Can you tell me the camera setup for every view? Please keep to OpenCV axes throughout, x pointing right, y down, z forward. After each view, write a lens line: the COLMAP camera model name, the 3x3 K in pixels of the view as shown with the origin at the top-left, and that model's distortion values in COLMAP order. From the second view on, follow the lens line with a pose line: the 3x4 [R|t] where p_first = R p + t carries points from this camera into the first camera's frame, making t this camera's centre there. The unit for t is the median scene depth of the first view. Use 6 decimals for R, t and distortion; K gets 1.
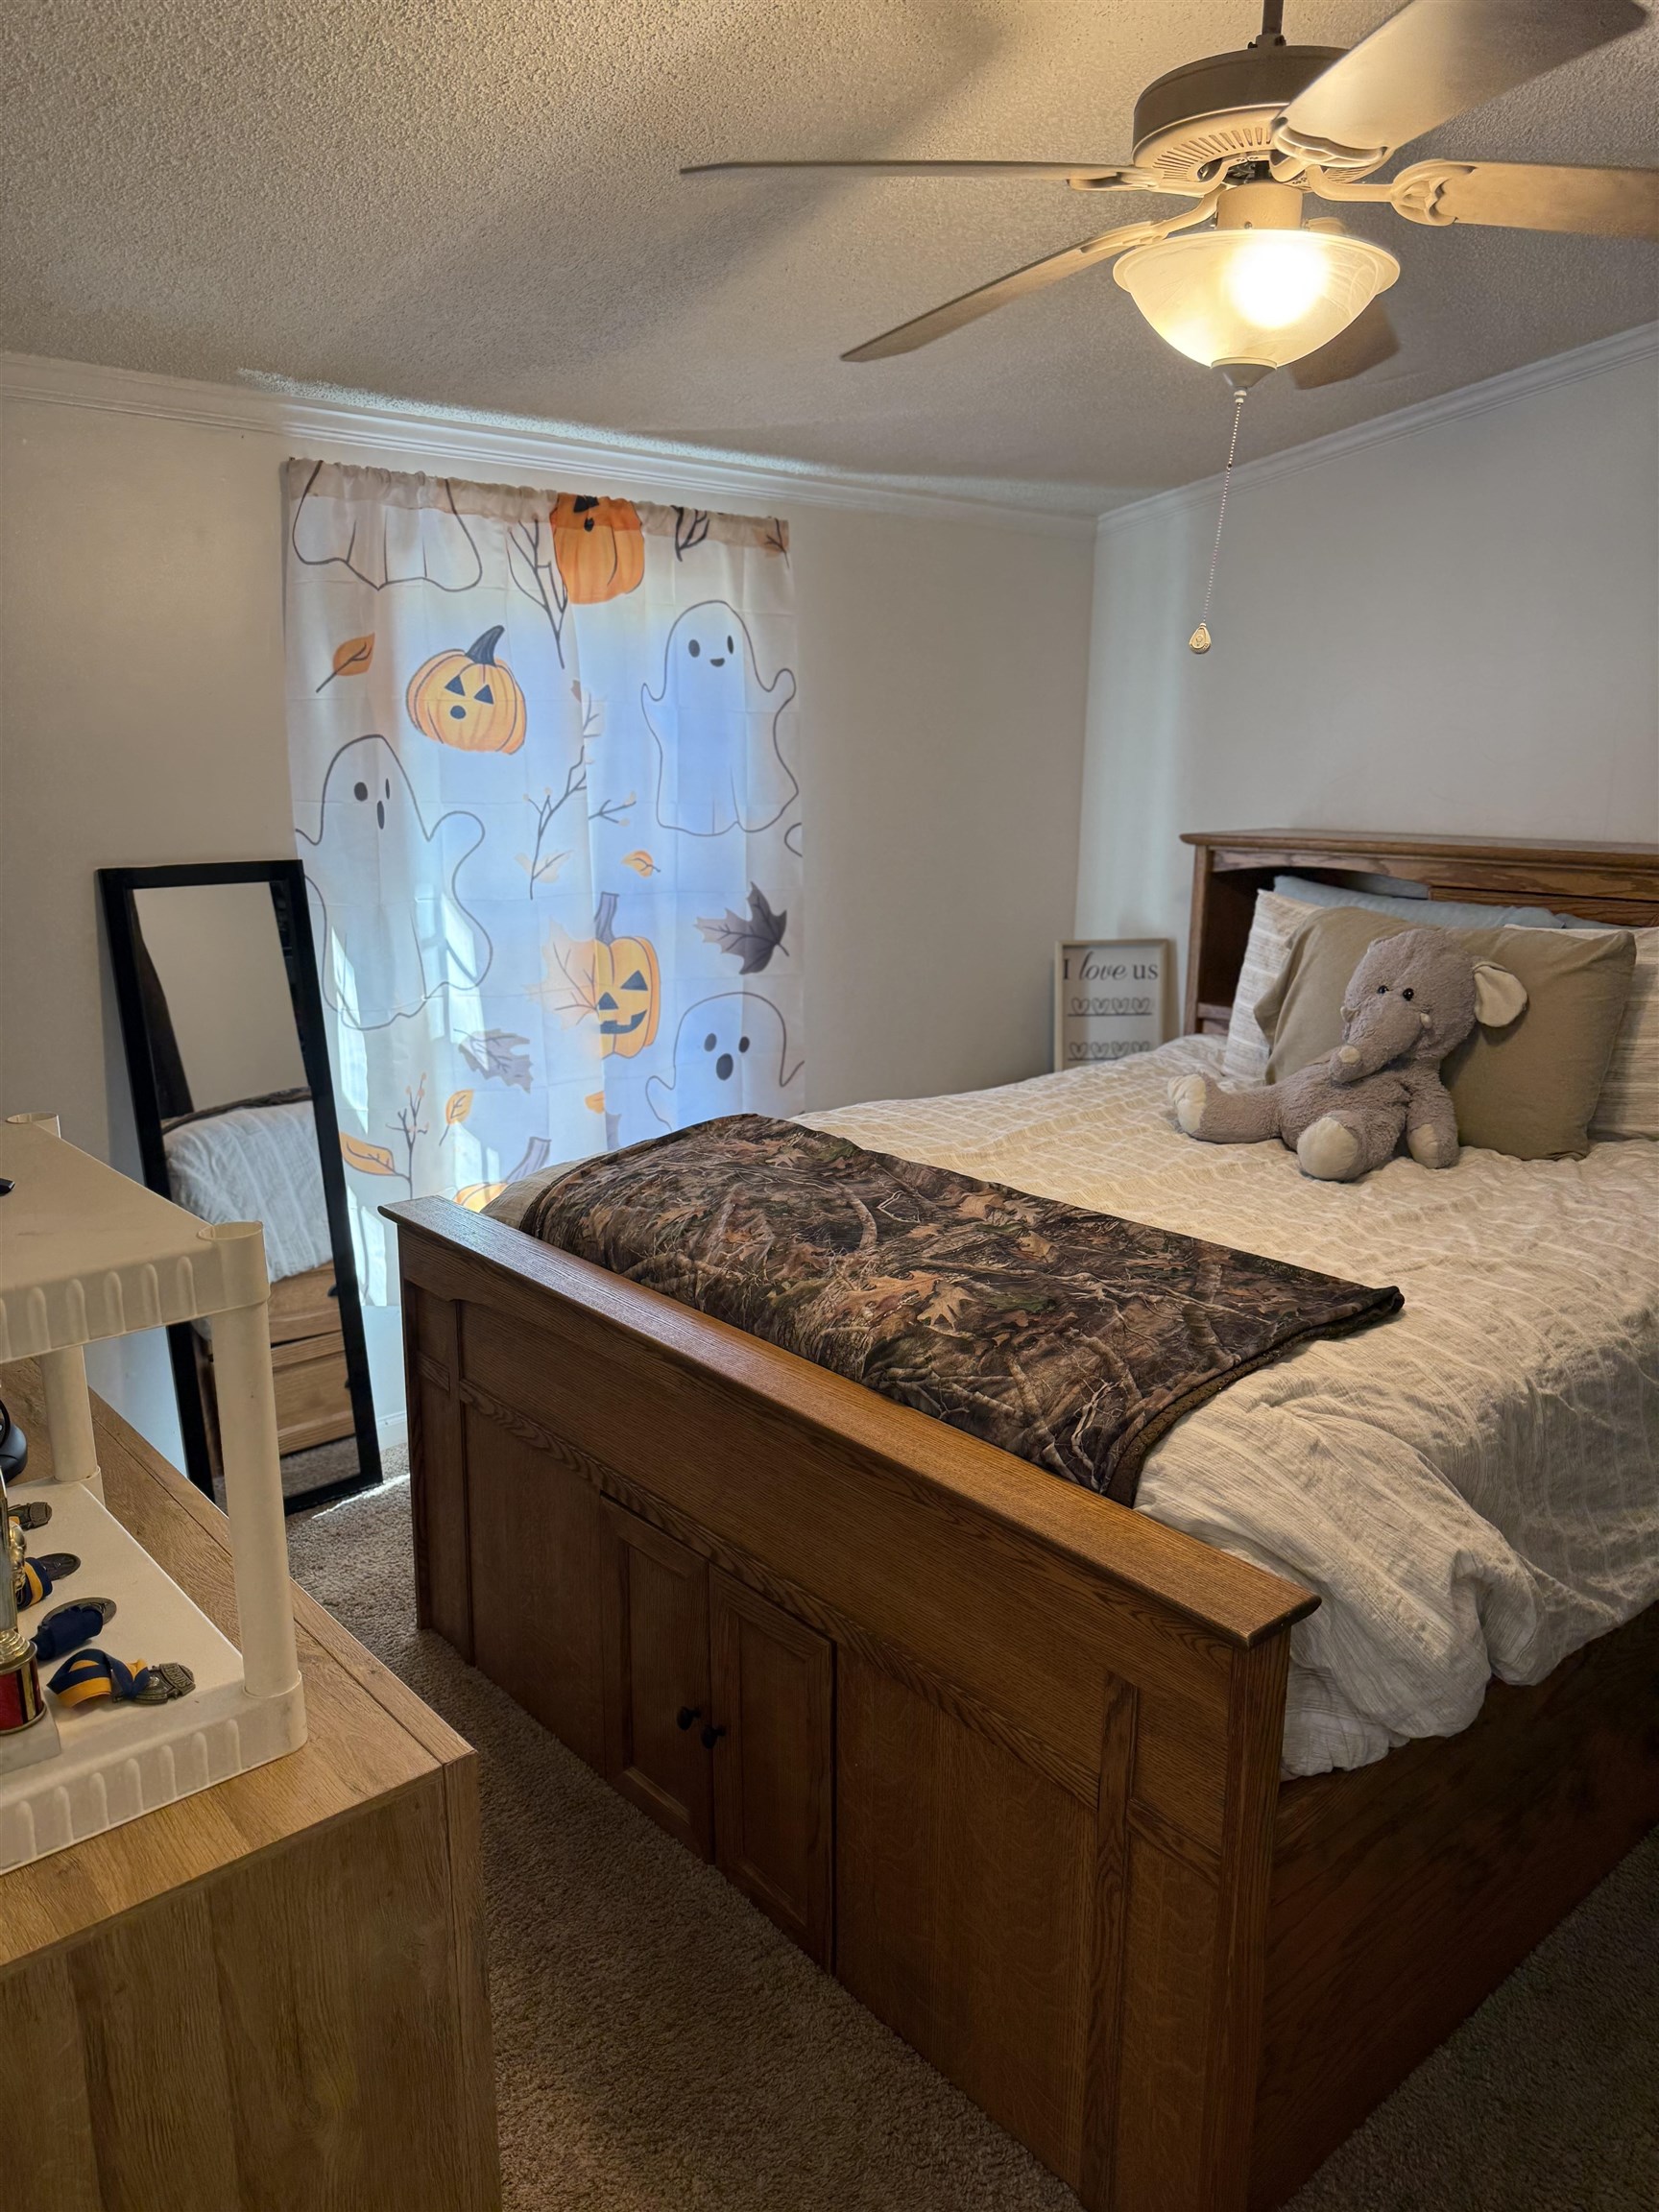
lens RADIAL K [[1550.2, 0, 829.5], [0, 1550.2, 1106.0], [0, 0, 1]] dist [0.164252, -0.294797]
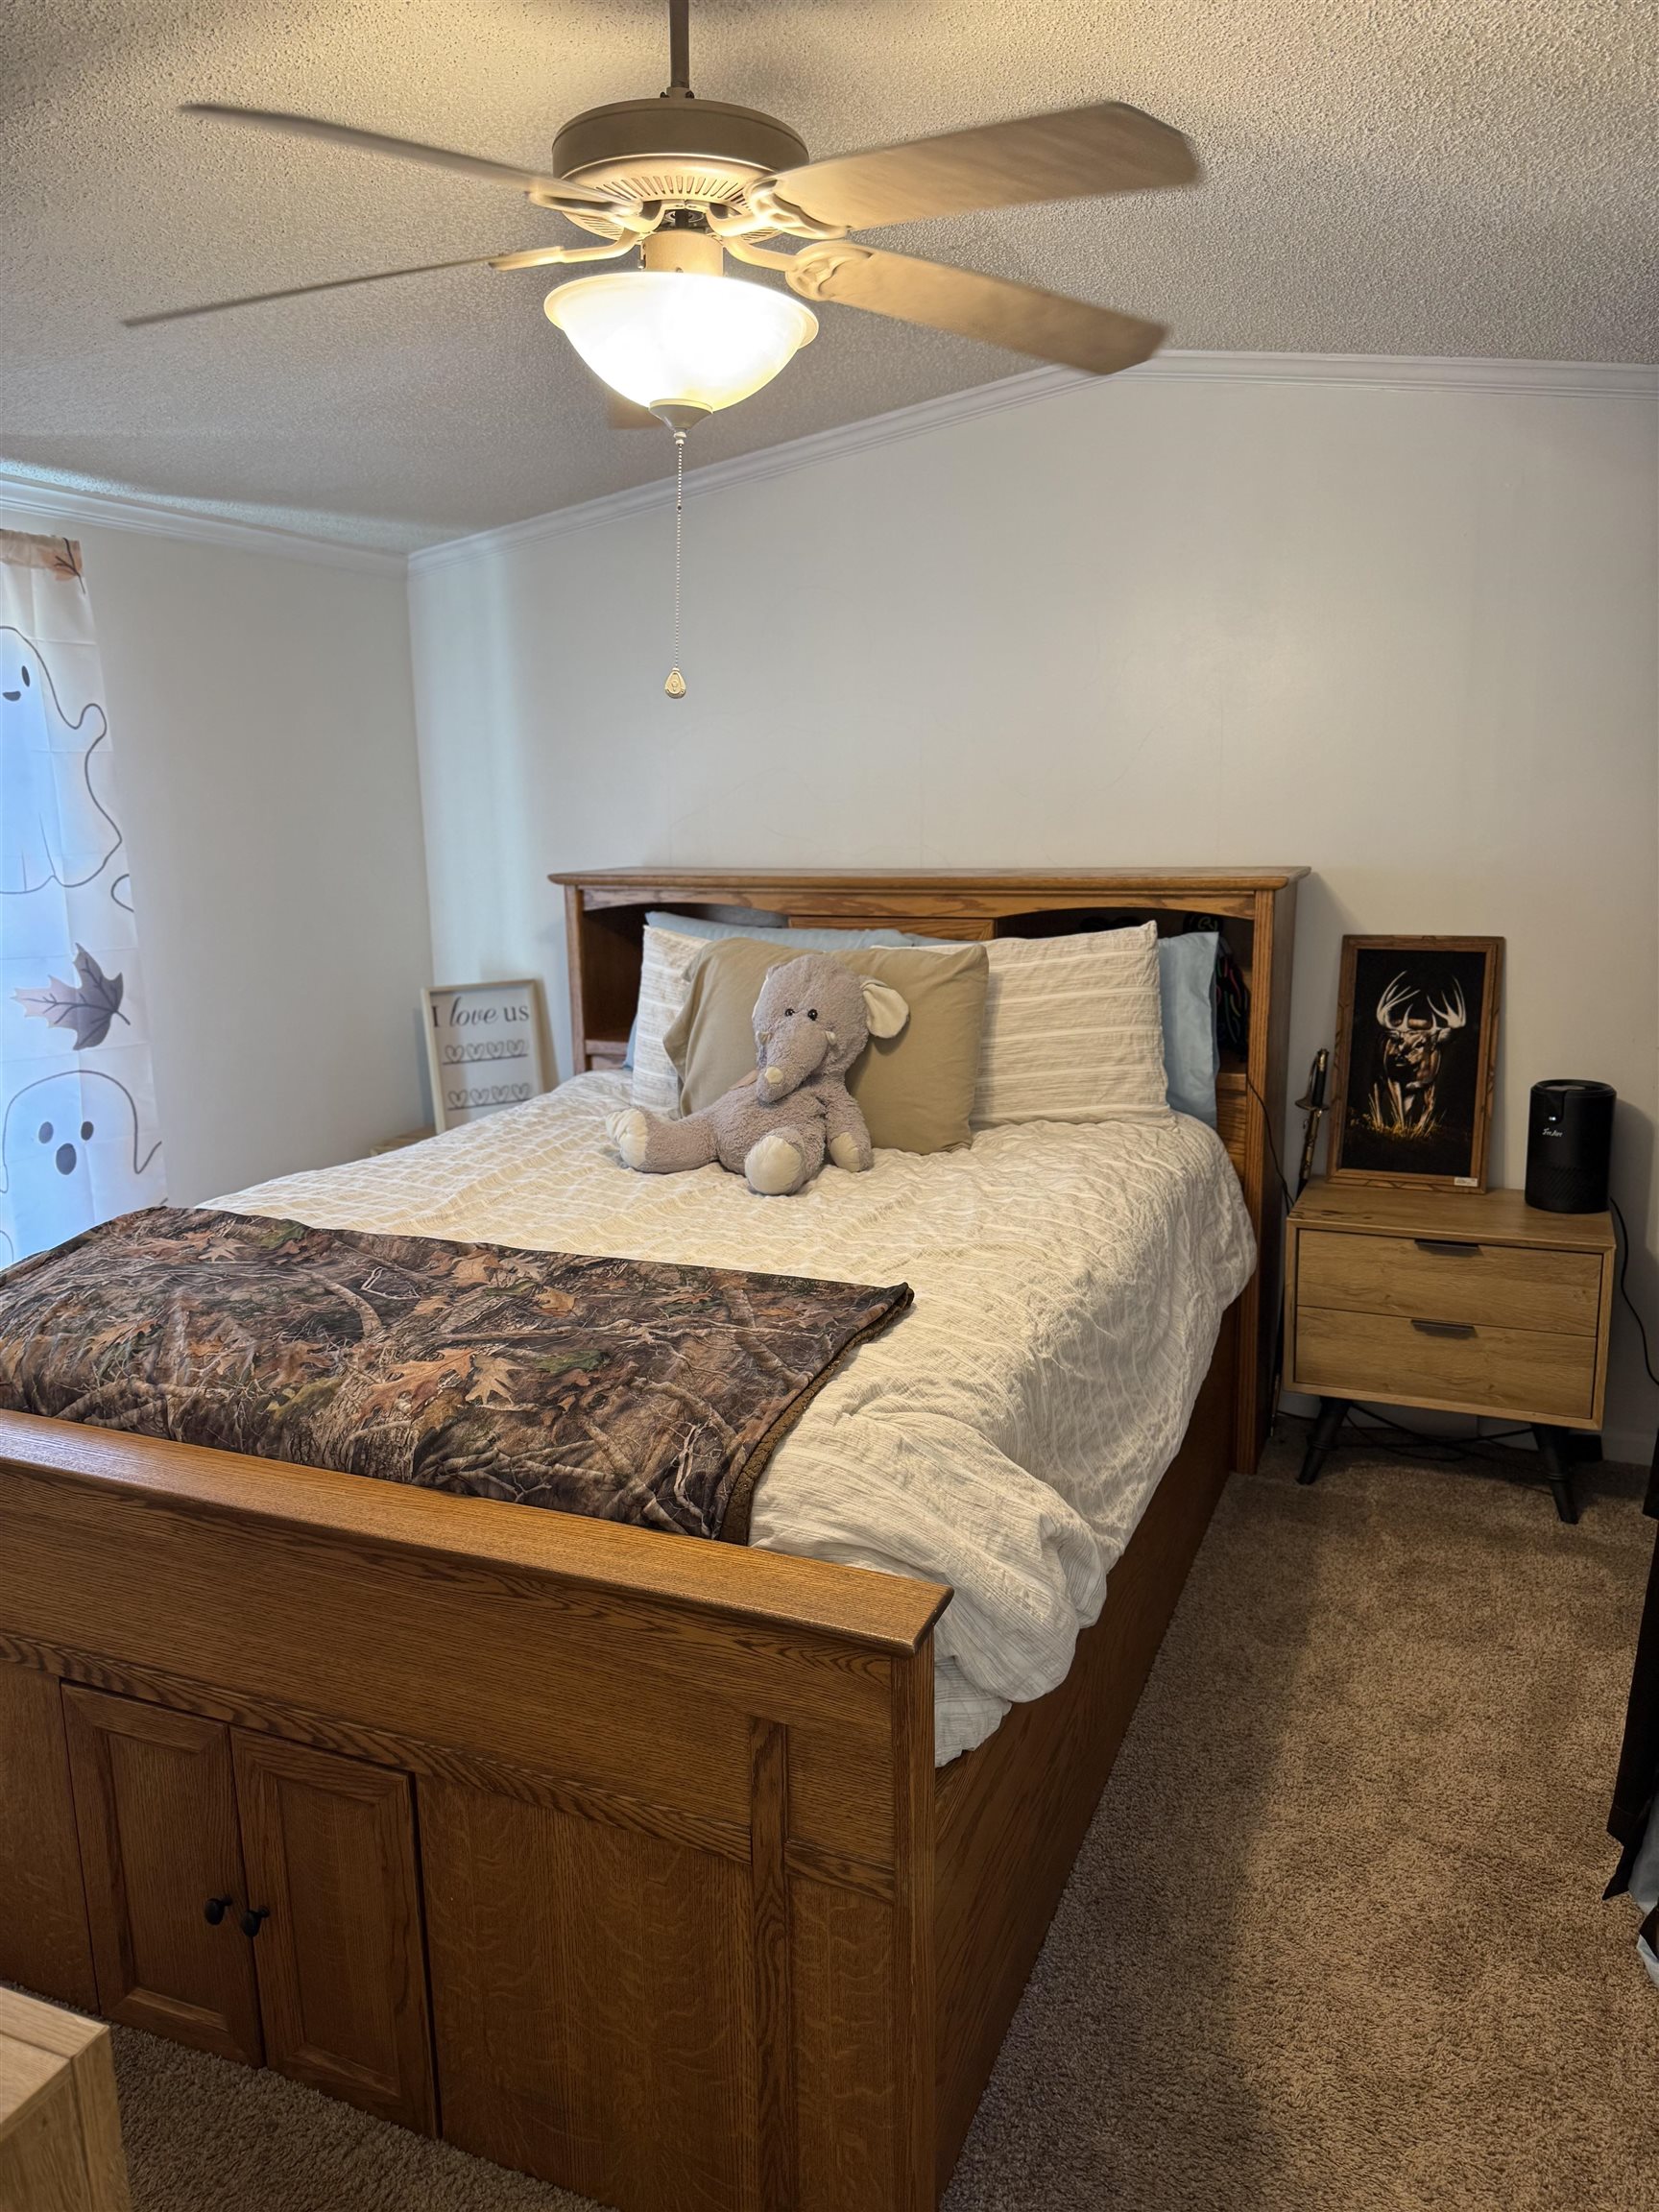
lens RADIAL K [[1550.2, 0, 829.5], [0, 1550.2, 1106.0], [0, 0, 1]] dist [0.164252, -0.294797]
pose [[0.898406, -0.104316, 0.426596, -0.120639], [0.115815, 0.993270, -0.001020, -0.009357], [-0.423619, 0.050322, 0.904442, 0.057624]]
